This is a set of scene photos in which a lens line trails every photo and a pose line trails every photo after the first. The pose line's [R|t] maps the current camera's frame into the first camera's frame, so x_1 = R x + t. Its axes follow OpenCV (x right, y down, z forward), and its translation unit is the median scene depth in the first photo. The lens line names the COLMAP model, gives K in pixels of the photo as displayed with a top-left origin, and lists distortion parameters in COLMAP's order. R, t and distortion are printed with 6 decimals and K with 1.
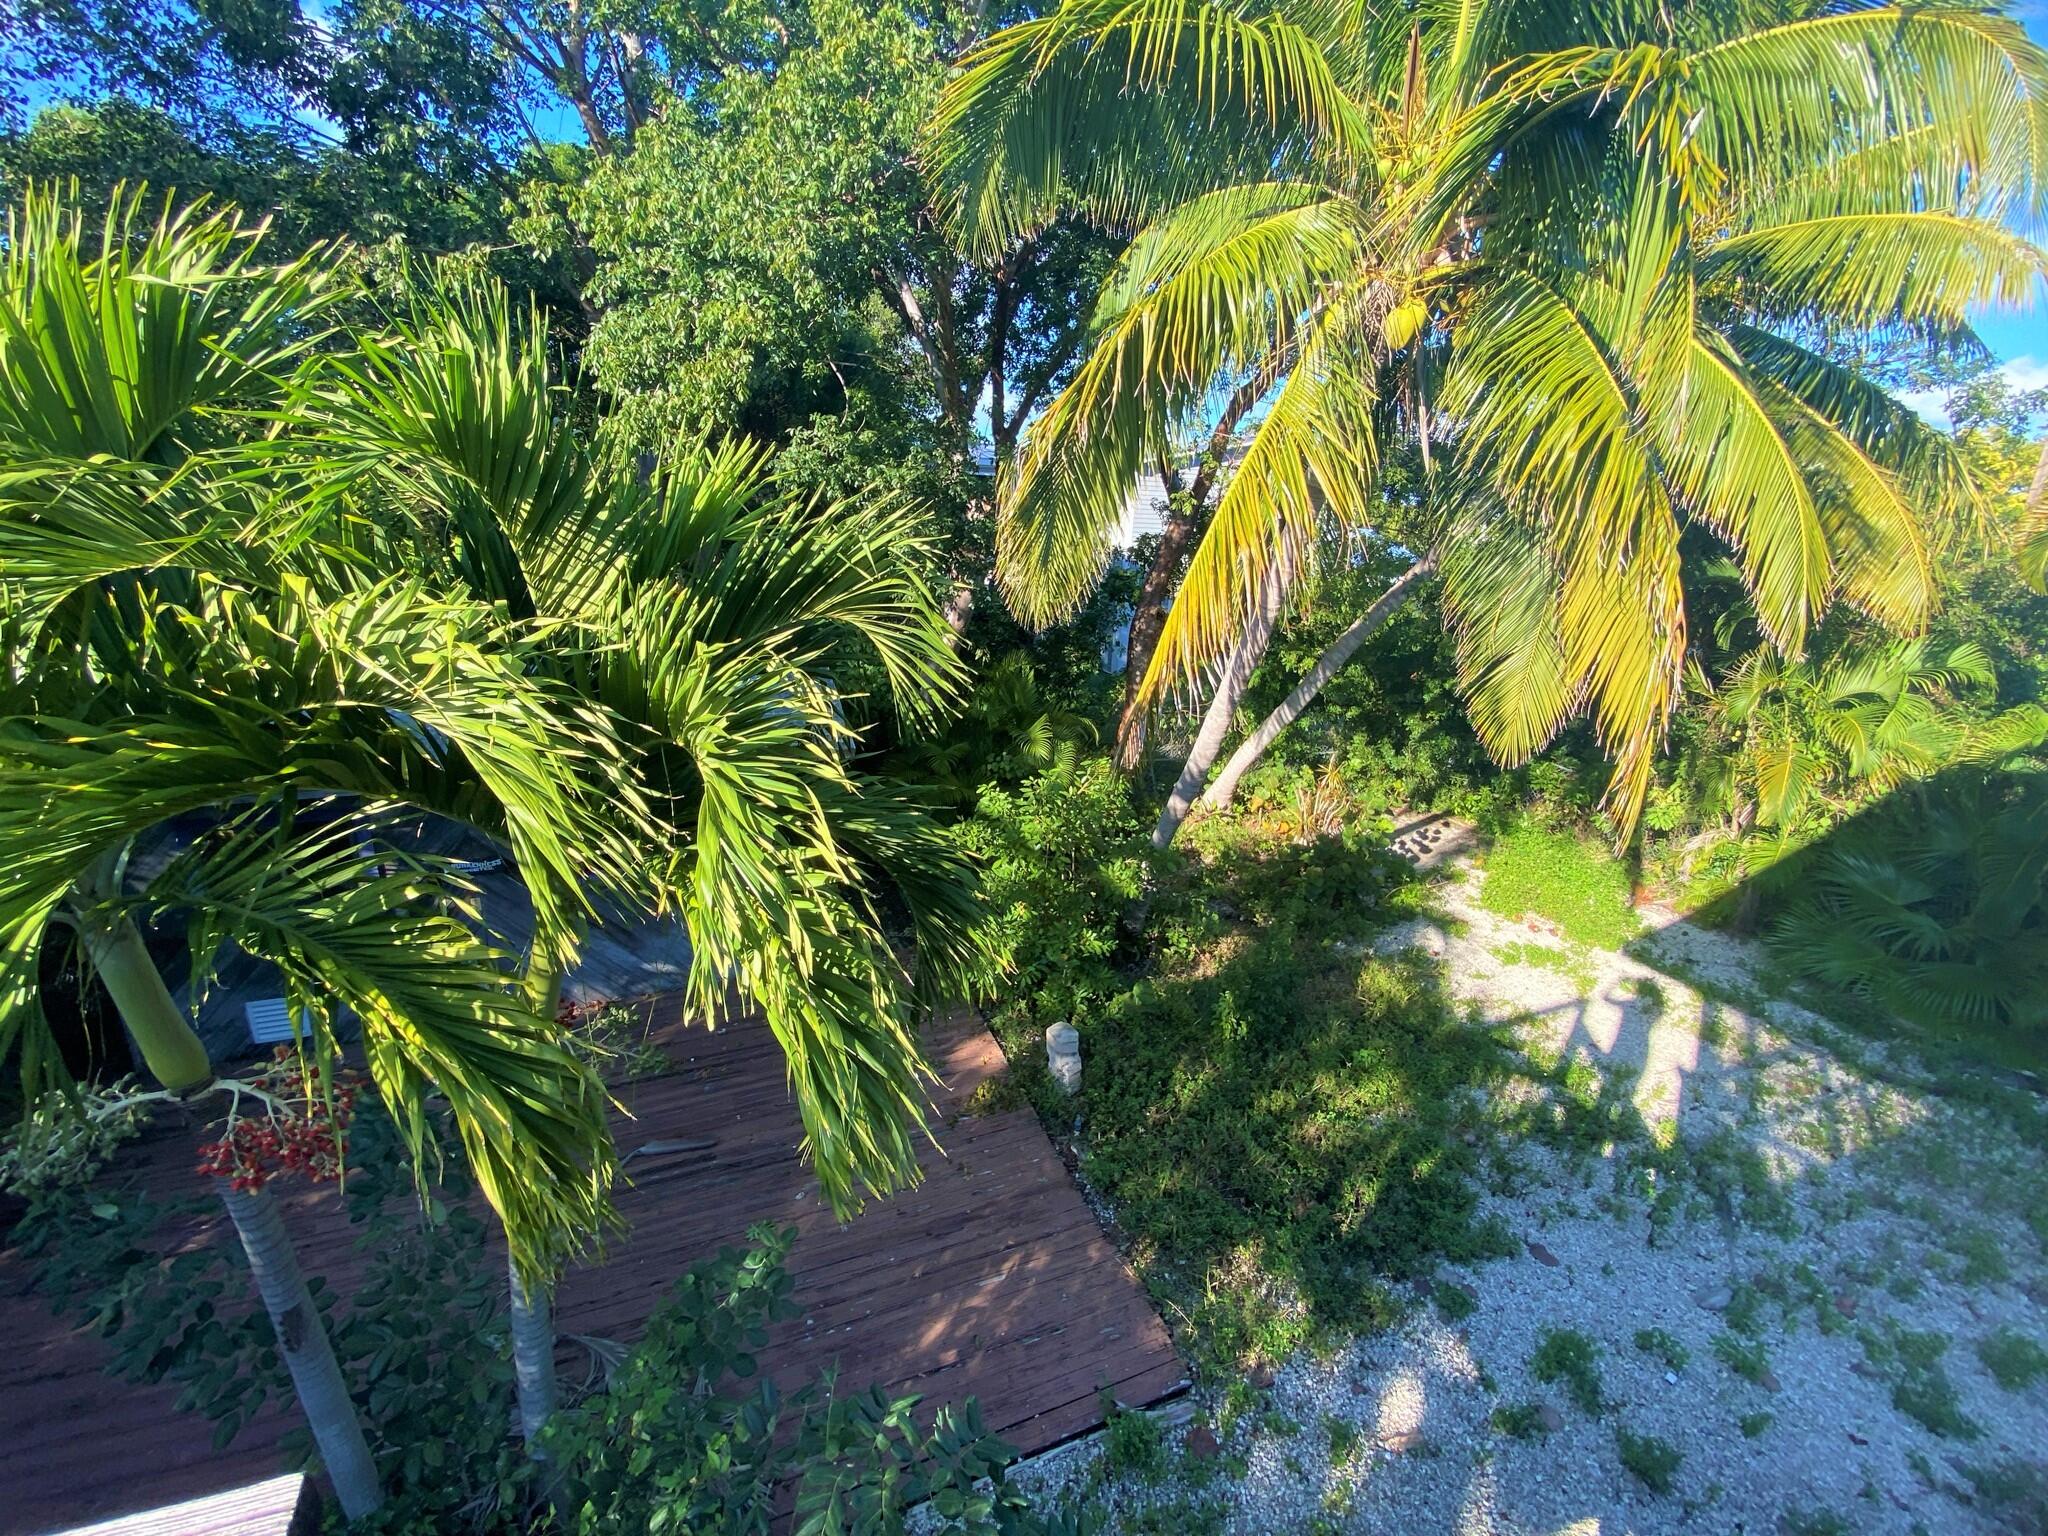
lens RADIAL K [[809.4, 0, 1030.6], [0, 809.4, 750.7], [0, 0, 1]] dist [0.001554, -0.006197]
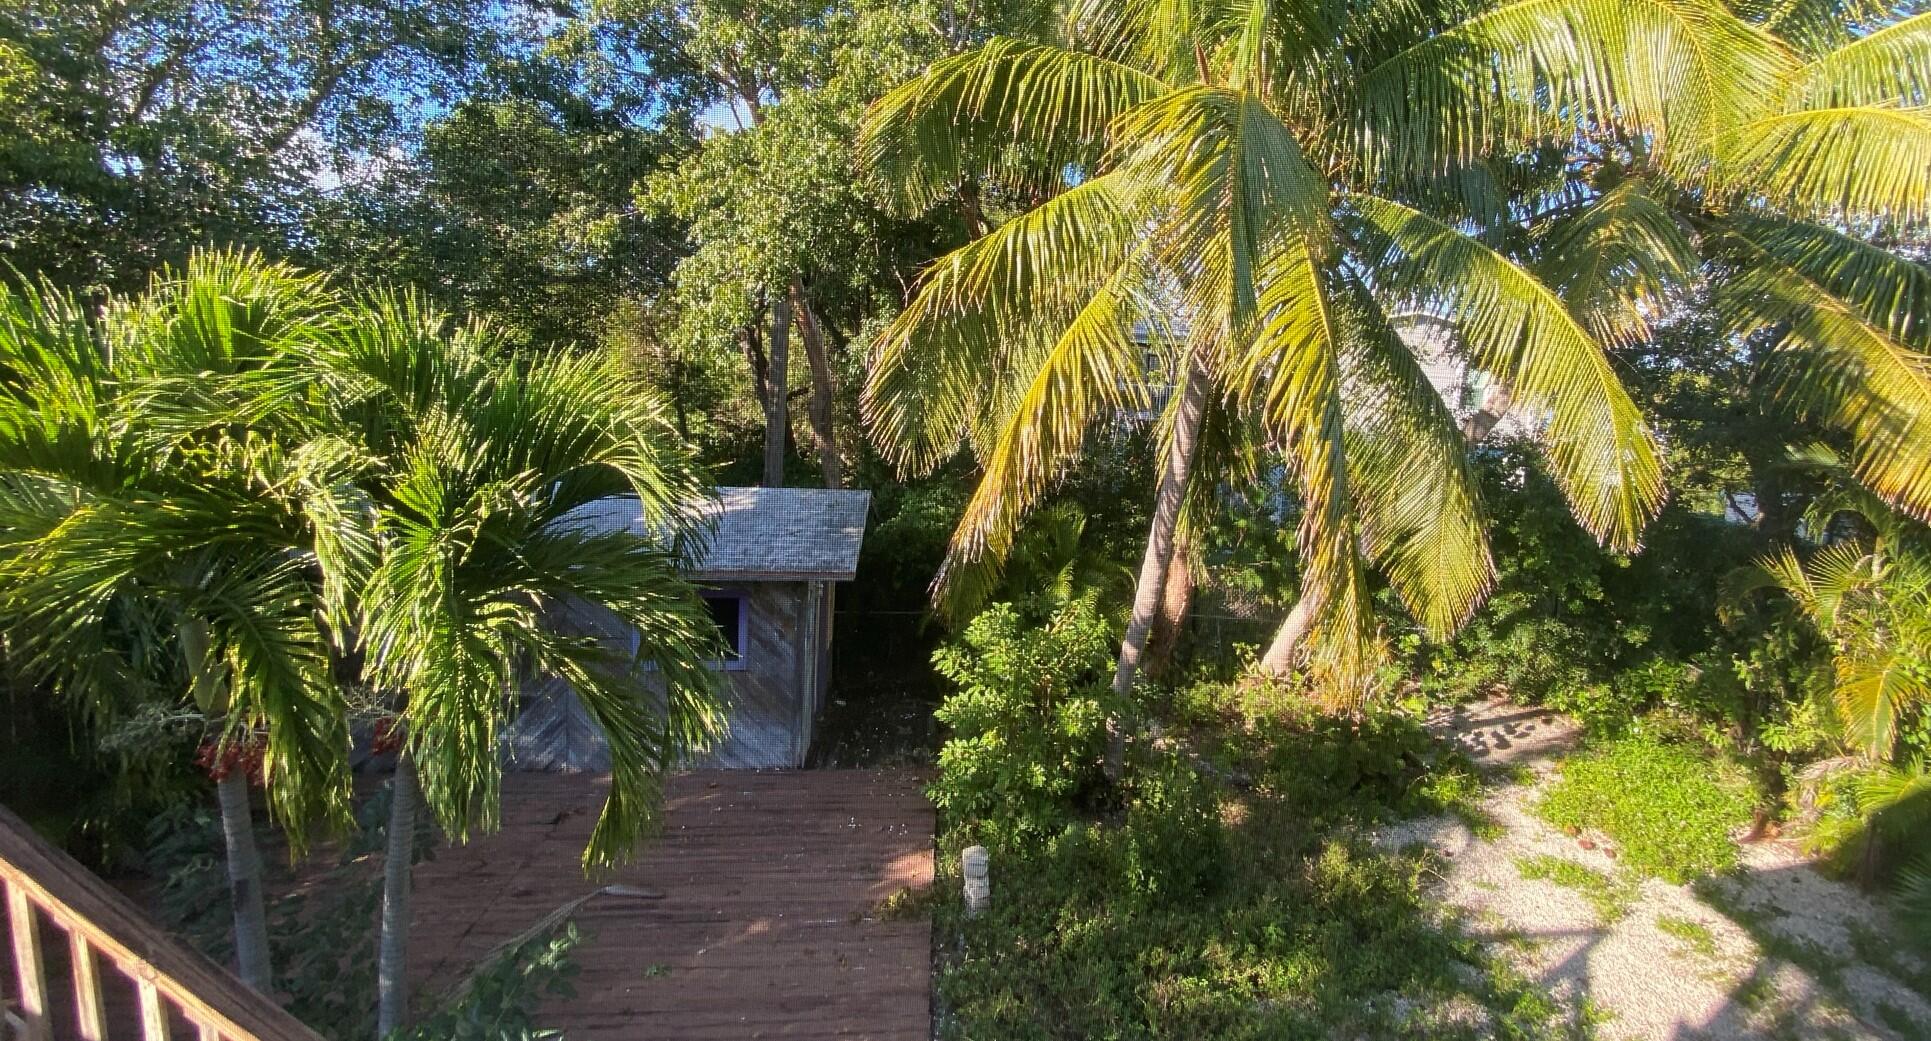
lens RADIAL K [[757.3, 0, 965.8], [0, 757.3, 438.1], [0, 0, 1]] dist [-0.000366, -0.005980]
pose [[0.965628, 0.033787, -0.257723, 0.208556], [-0.086127, 0.977093, -0.194603, 0.003093], [0.245244, 0.210111, 0.946419, -0.058463]]
